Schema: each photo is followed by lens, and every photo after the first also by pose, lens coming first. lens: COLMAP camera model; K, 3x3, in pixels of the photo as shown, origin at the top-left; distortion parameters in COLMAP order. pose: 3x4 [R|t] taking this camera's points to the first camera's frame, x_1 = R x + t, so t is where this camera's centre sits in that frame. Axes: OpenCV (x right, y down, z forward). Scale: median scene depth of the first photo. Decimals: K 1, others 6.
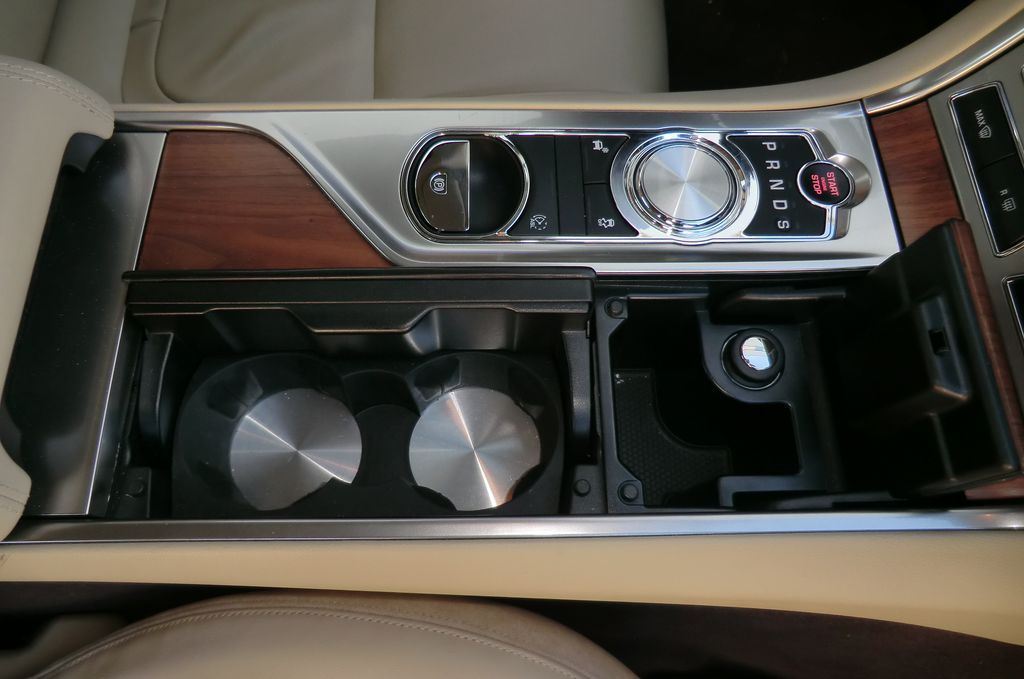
lens RADIAL K [[716.5, 0, 512.0], [0, 716.5, 339.5], [0, 0, 1]] dist [-0.098990, 0.123678]
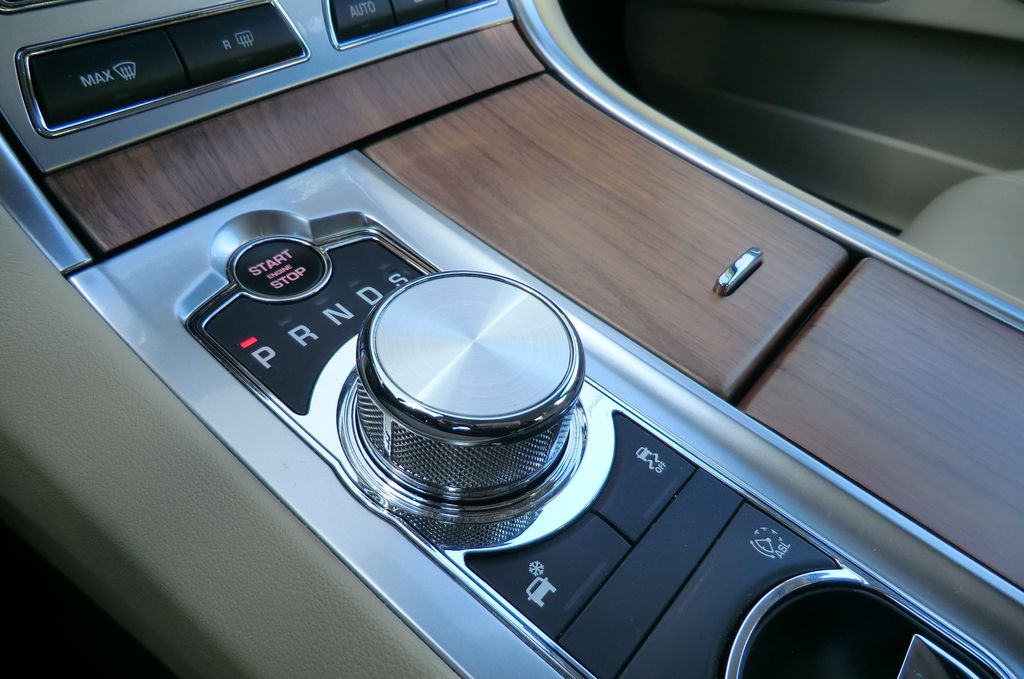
lens RADIAL K [[716.5, 0, 512.0], [0, 716.5, 339.5], [0, 0, 1]] dist [-0.098990, 0.123678]
pose [[-0.744025, -0.552588, 0.375597, 0.061797], [0.551528, -0.190620, 0.812084, -0.596809], [-0.377152, 0.811364, 0.446593, 0.729014]]
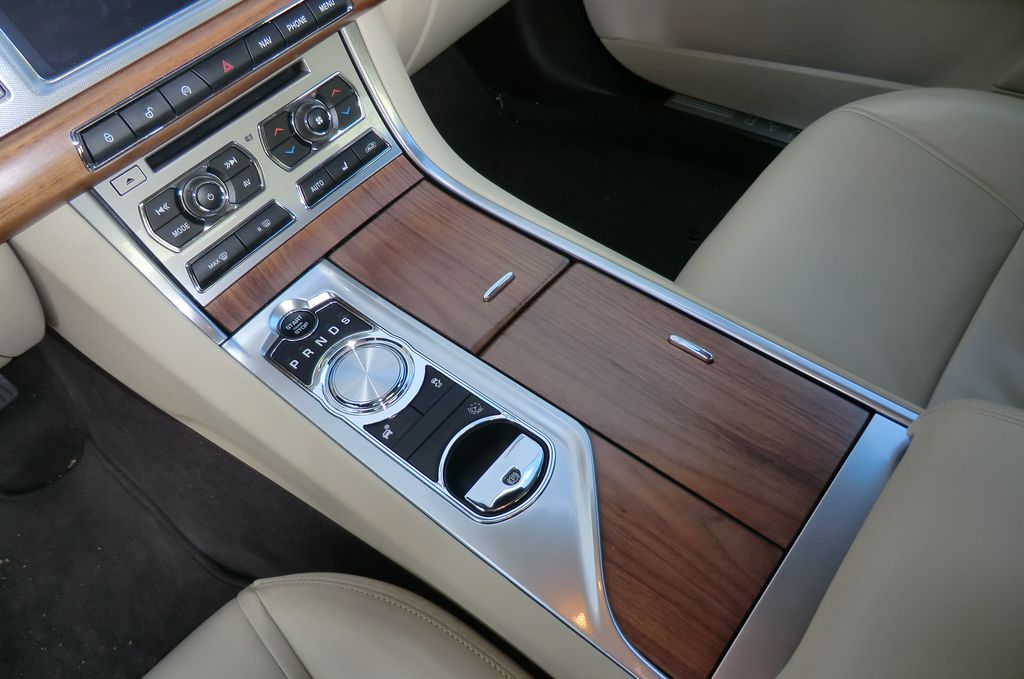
lens RADIAL K [[716.5, 0, 512.0], [0, 716.5, 339.5], [0, 0, 1]] dist [-0.098990, 0.123678]
pose [[-0.756234, -0.480011, 0.444635, -0.502847], [0.635686, -0.378065, 0.673030, -0.905369], [-0.154961, 0.791617, 0.591042, 0.143188]]
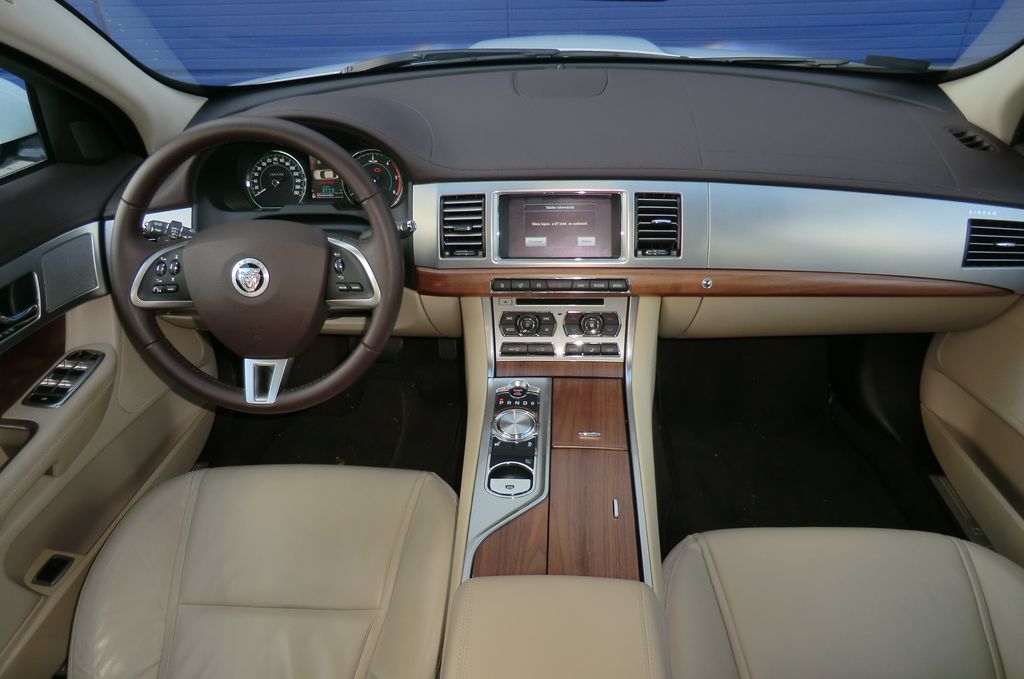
lens RADIAL K [[716.5, 0, 512.0], [0, 716.5, 339.5], [0, 0, 1]] dist [-0.098990, 0.123678]
pose [[0.080935, -0.584542, 0.807317, -1.884547], [0.942409, 0.308598, 0.128964, -0.709401], [-0.324521, 0.750385, 0.575854, -0.906166]]
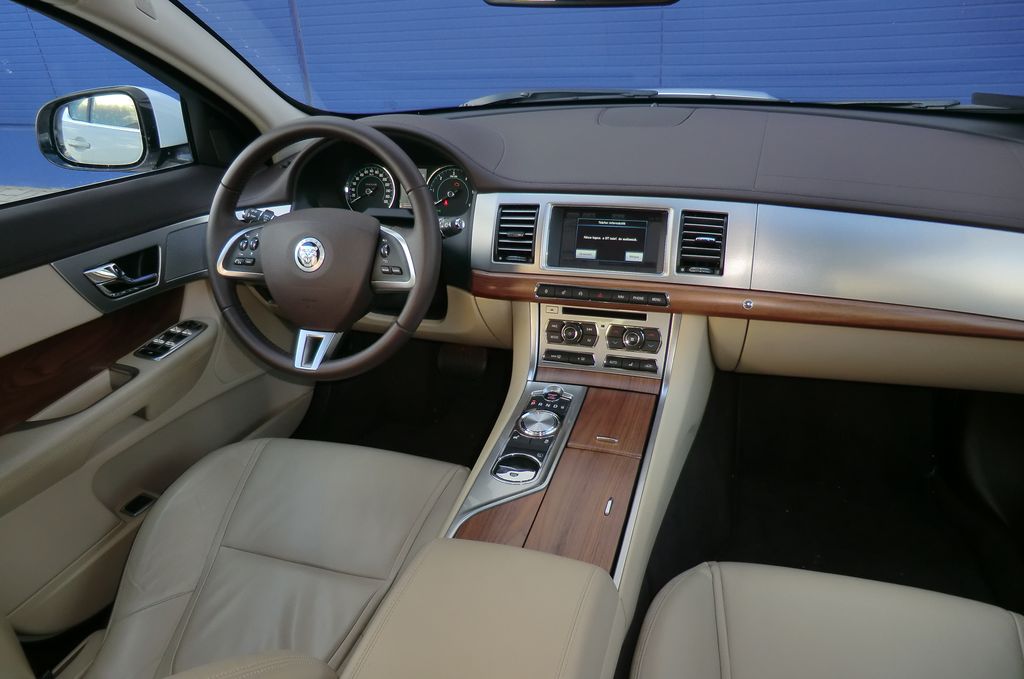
lens RADIAL K [[716.5, 0, 512.0], [0, 716.5, 339.5], [0, 0, 1]] dist [-0.098990, 0.123678]
pose [[0.324374, -0.480462, 0.814824, -2.032342], [0.904864, 0.408657, -0.119252, -0.109286], [-0.275688, 0.775987, 0.567310, -0.905442]]
